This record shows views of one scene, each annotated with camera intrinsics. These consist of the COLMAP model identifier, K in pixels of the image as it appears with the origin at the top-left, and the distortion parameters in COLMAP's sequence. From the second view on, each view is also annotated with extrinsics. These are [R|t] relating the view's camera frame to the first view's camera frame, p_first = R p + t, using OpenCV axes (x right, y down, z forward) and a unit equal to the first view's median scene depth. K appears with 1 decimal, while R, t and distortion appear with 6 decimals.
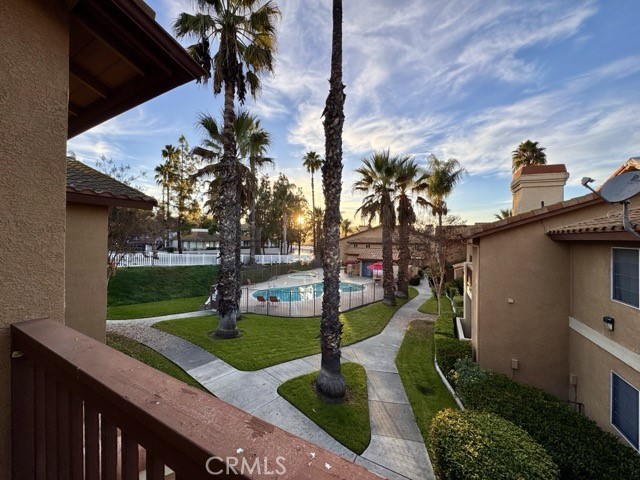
lens RADIAL K [[255.7, 0, 320.5], [0, 255.7, 240.7], [0, 0, 1]] dist [-0.004616, 0.000200]
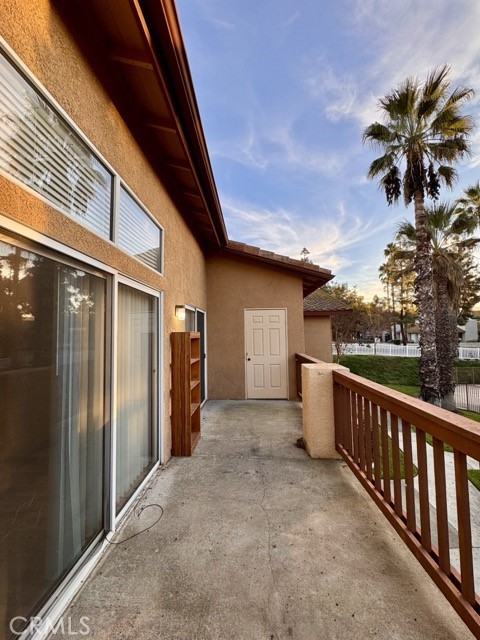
lens RADIAL K [[255.7, 0, 240.0], [0, 255.7, 320.3], [0, 0, 1]] dist [-0.004616, 0.000200]
pose [[0.452785, -0.069139, -0.888935, 0.117676], [0.022672, 0.997559, -0.066039, 0.001557], [0.891332, 0.009748, 0.453247, -0.094835]]
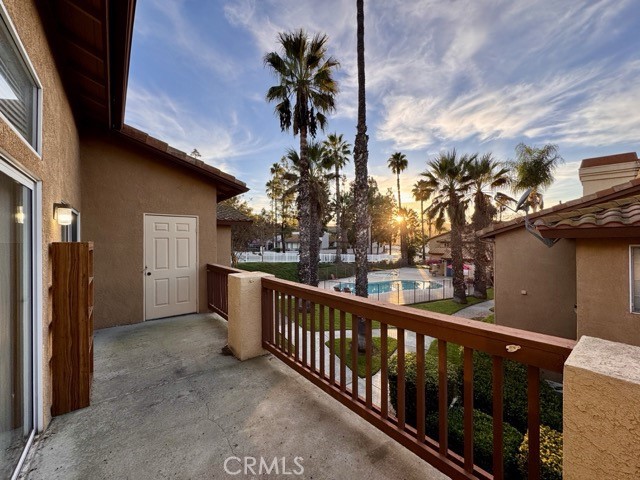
lens RADIAL K [[255.7, 0, 320.5], [0, 255.7, 240.5], [0, 0, 1]] dist [-0.004616, 0.000200]
pose [[0.929252, -0.018612, -0.368977, 0.107230], [0.017849, 0.999826, -0.005482, -0.000138], [0.369015, -0.001491, 0.929422, -0.114209]]
